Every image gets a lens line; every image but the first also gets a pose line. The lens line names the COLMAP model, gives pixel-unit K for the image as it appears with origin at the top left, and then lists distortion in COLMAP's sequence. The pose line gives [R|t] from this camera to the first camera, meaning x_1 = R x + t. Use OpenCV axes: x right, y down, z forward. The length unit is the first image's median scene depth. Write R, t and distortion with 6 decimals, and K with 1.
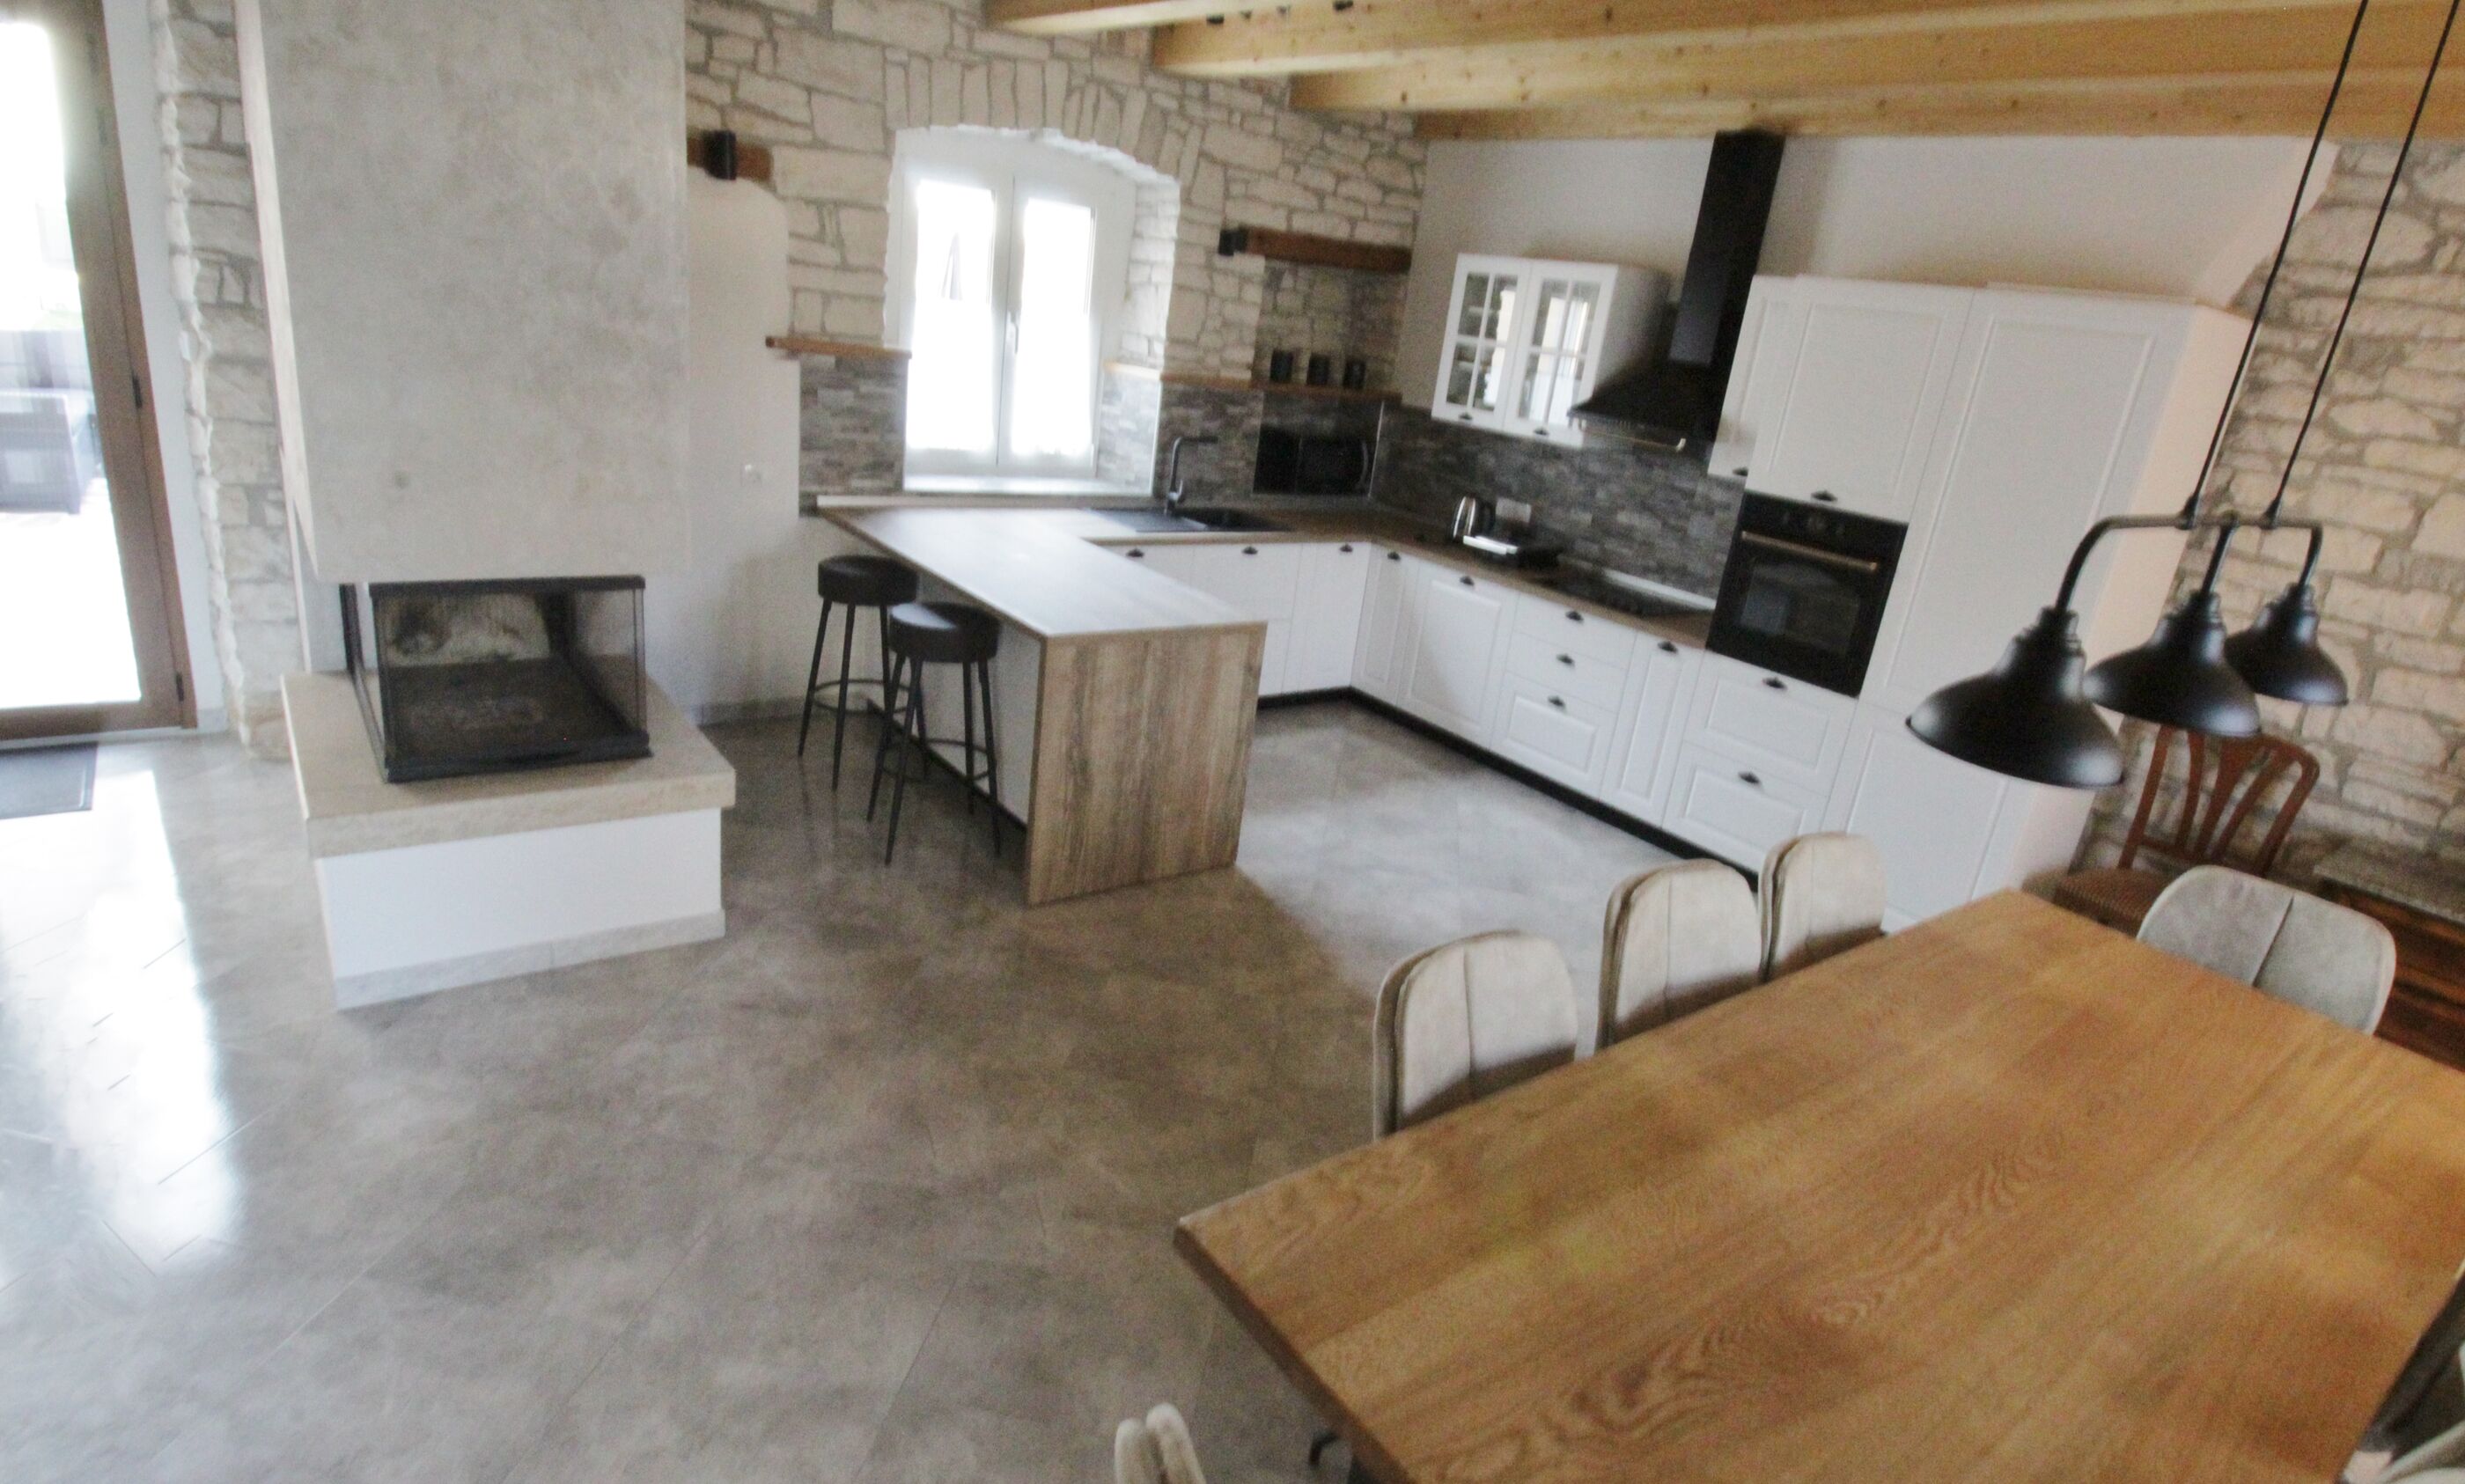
lens RADIAL K [[1275.8, 0, 1256.0], [0, 1275.8, 747.4], [0, 0, 1]] dist [0.000126, -0.014049]
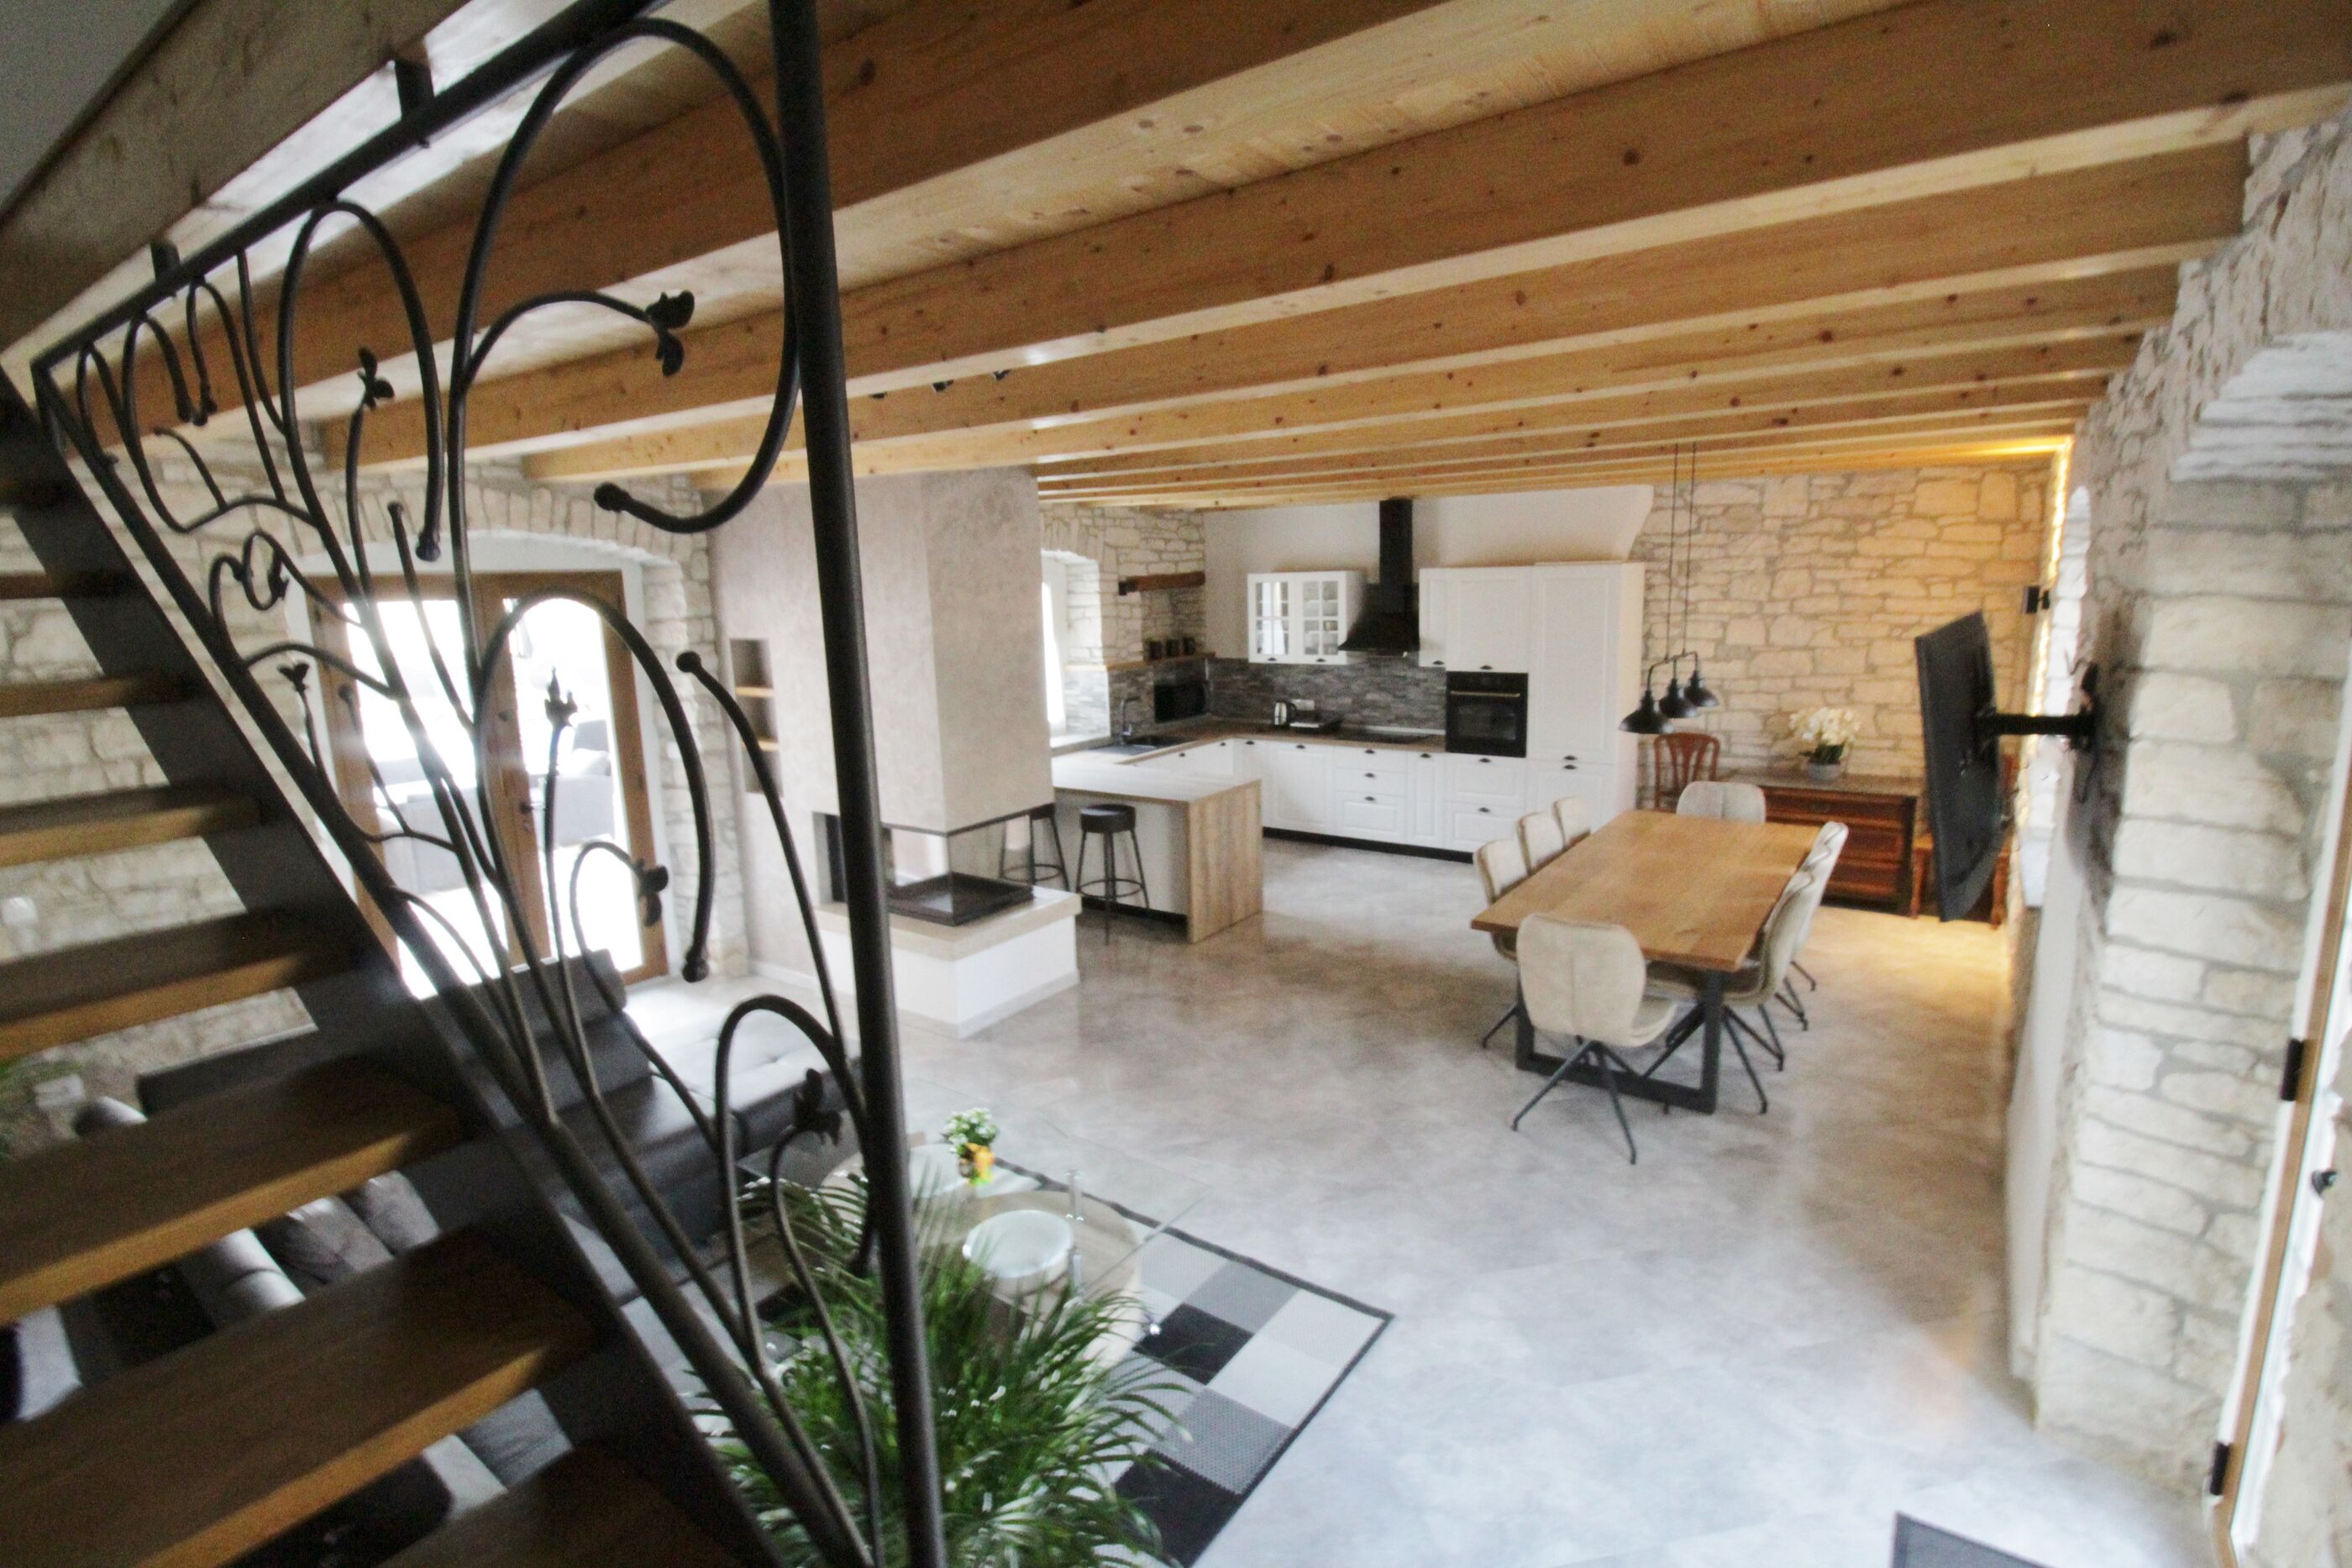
lens RADIAL K [[1100.8, 0, 1209.4], [0, 1100.8, 785.8], [0, 0, 1]] dist [-0.000241, -0.012588]
pose [[0.940764, -0.207481, 0.268168, -0.385176], [0.240539, 0.965822, -0.096586, 0.041944], [-0.238963, 0.155369, 0.958518, -0.448820]]
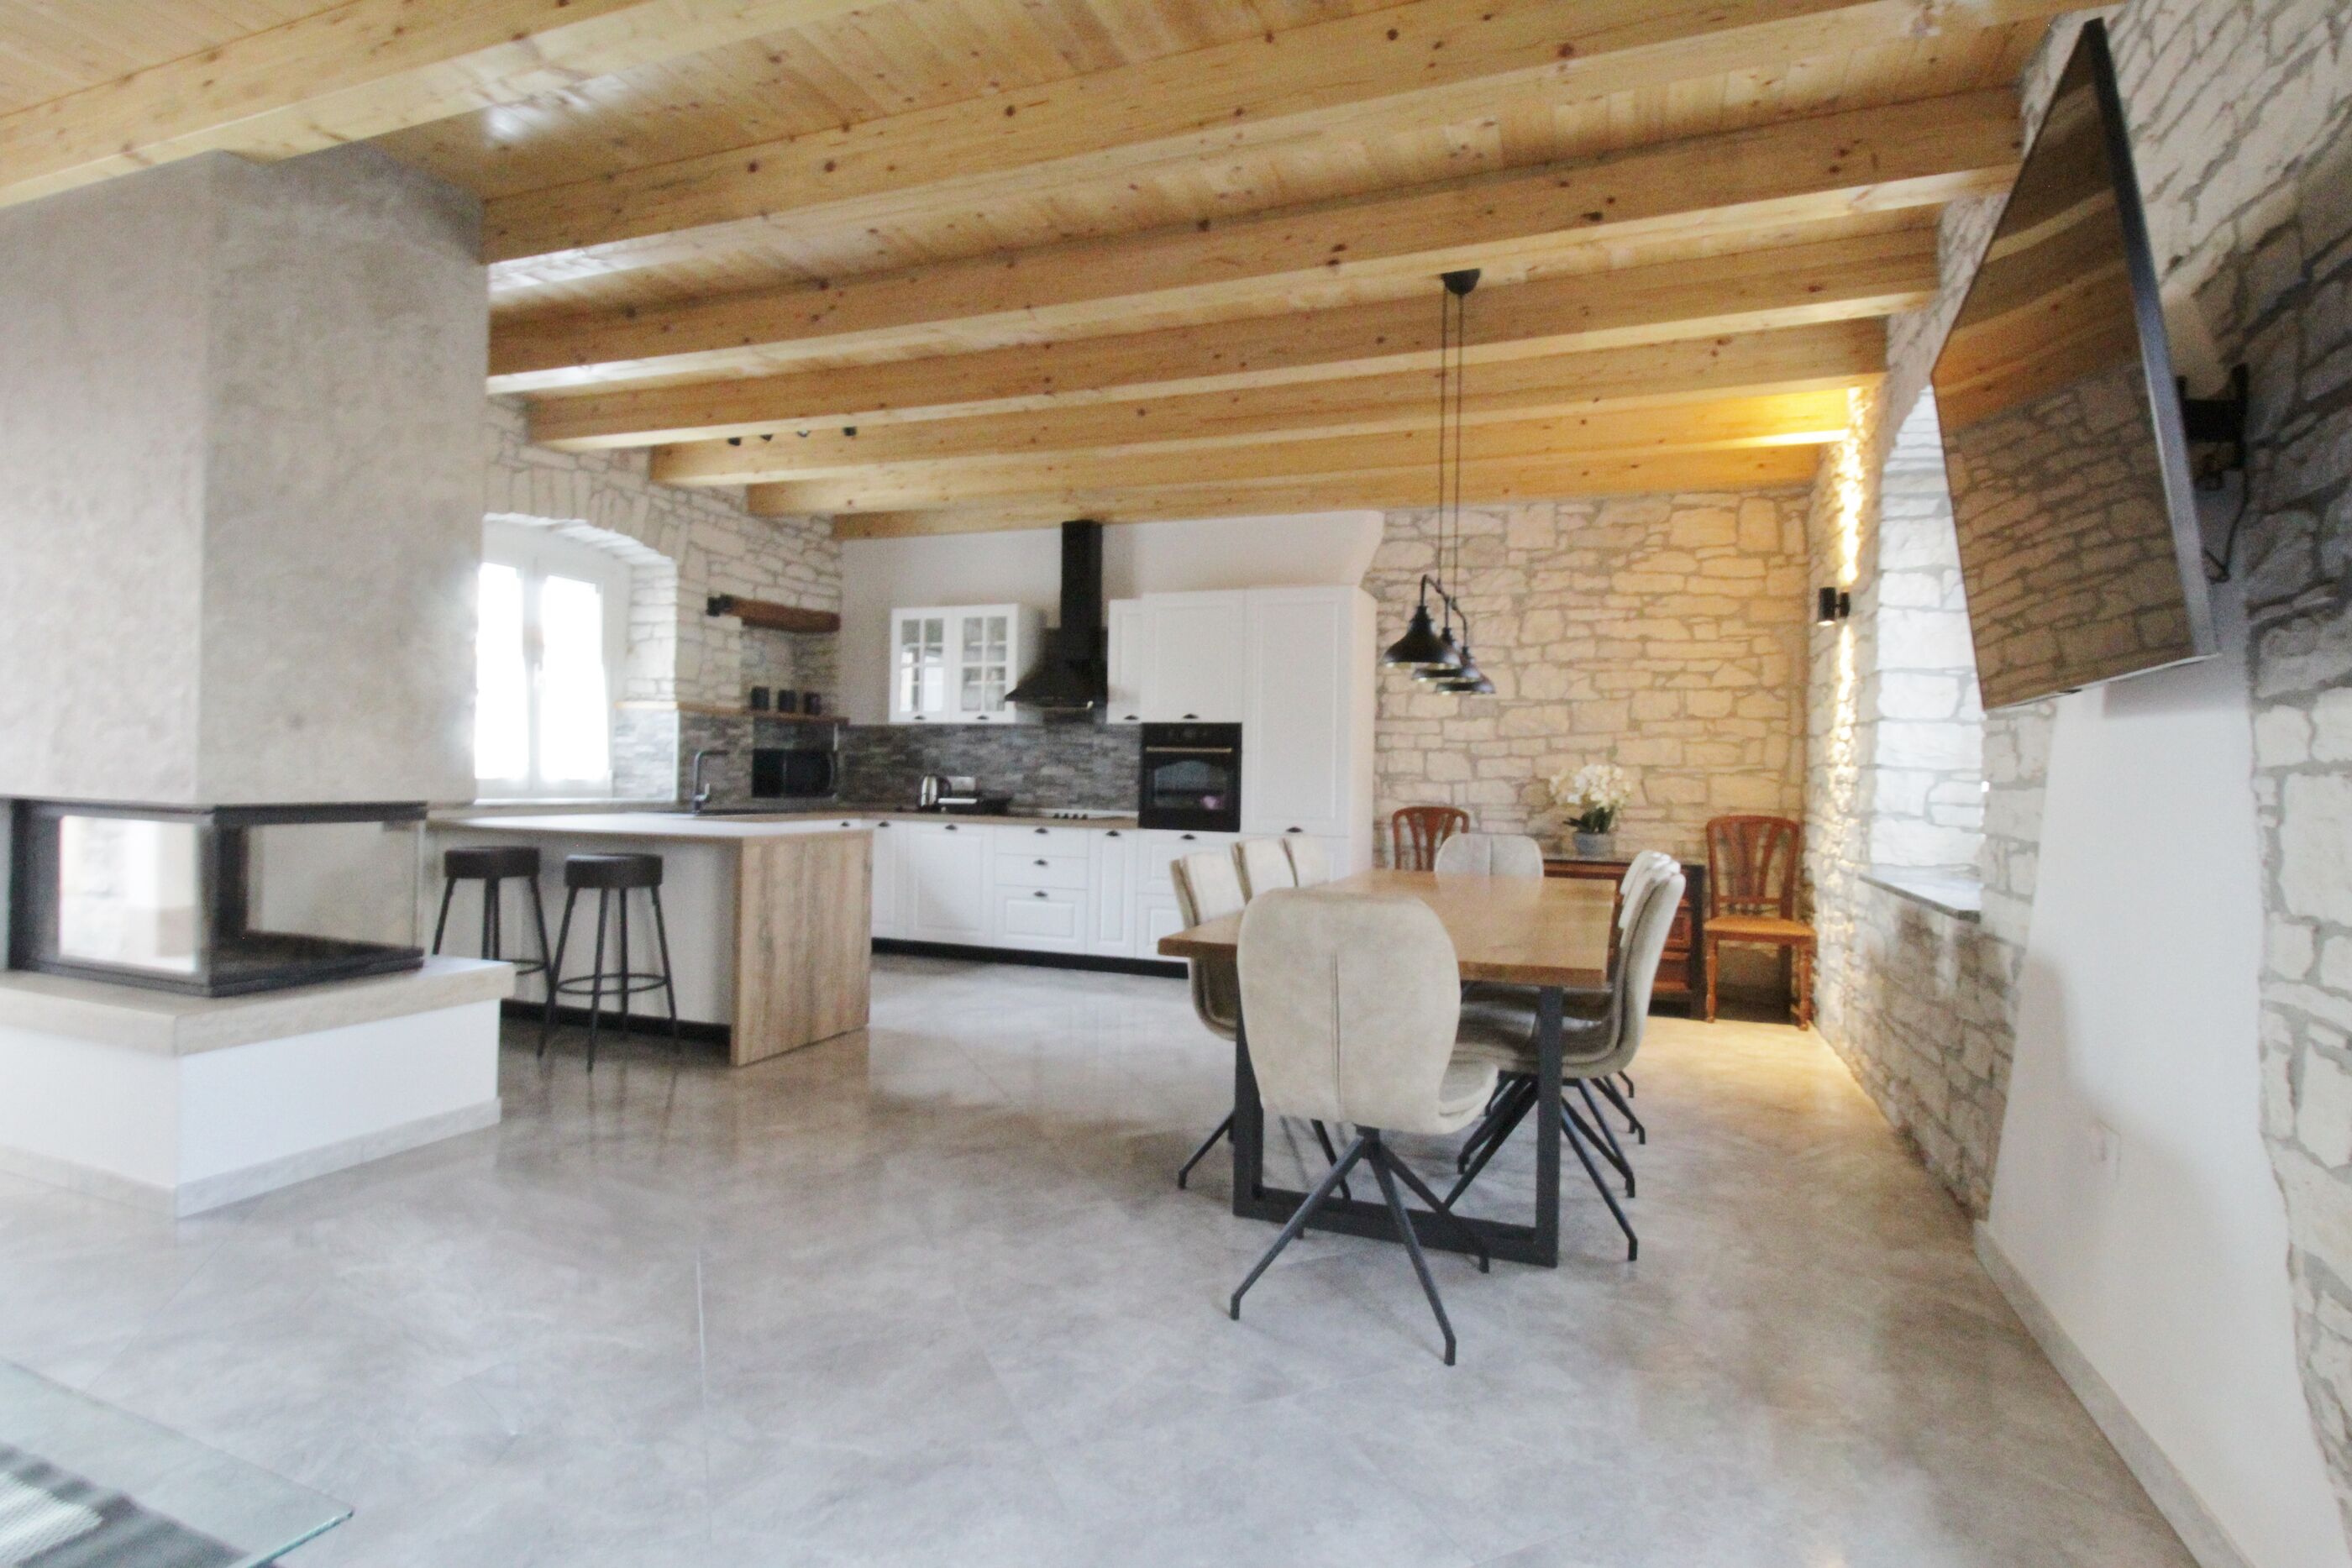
lens RADIAL K [[1145.9, 0, 1209.3], [0, 1145.9, 776.5], [0, 0, 1]] dist [0.001037, -0.012736]
pose [[0.840153, -0.110858, 0.530899, -0.244436], [0.257596, 0.942992, -0.210740, 0.145833], [-0.477271, 0.313811, 0.820813, -0.143677]]
